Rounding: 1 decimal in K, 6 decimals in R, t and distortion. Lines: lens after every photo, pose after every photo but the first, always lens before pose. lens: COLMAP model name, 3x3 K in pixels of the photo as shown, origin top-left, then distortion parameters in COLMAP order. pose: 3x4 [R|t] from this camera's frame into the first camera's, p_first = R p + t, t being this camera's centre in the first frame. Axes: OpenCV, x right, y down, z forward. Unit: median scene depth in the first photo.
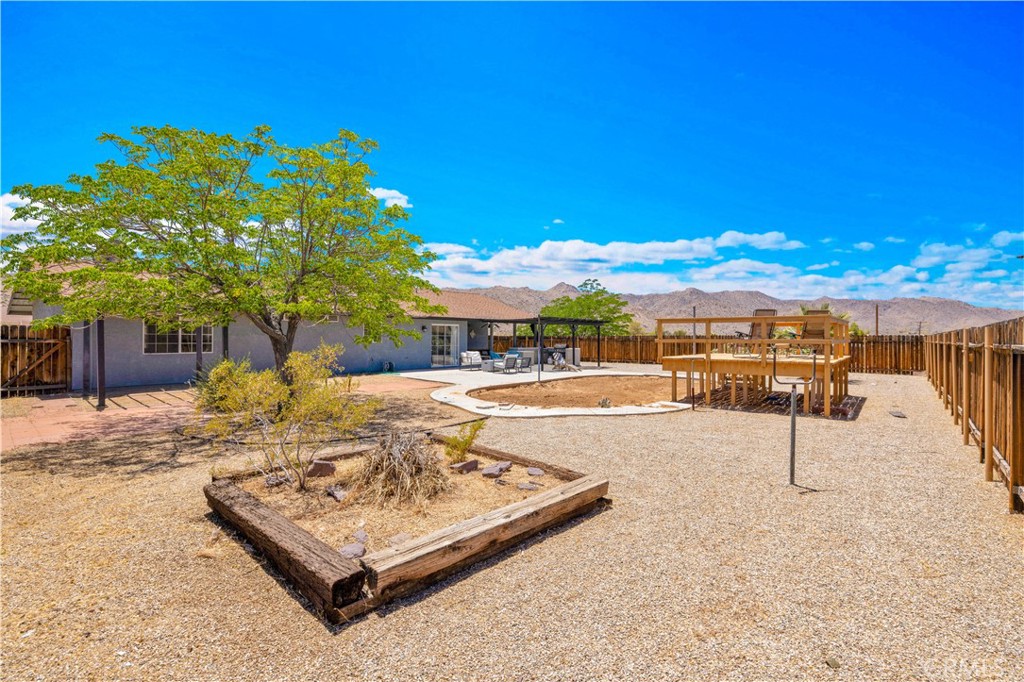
lens RADIAL K [[486.5, 0, 510.1], [0, 486.5, 330.9], [0, 0, 1]] dist [0.000474, -0.000249]
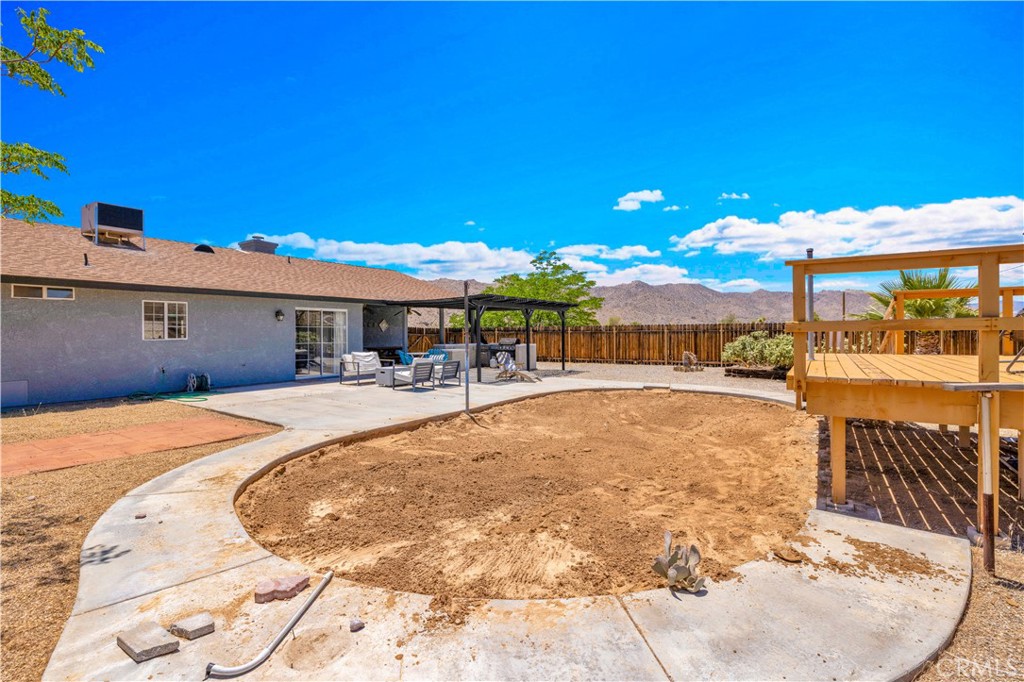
lens RADIAL K [[486.5, 0, 510.1], [0, 486.5, 330.9], [0, 0, 1]] dist [0.000474, -0.000249]
pose [[0.994298, -0.010068, 0.106157, 0.035869], [0.008770, 0.999881, 0.012686, 0.008438], [-0.106272, -0.011683, 0.994268, 0.337341]]
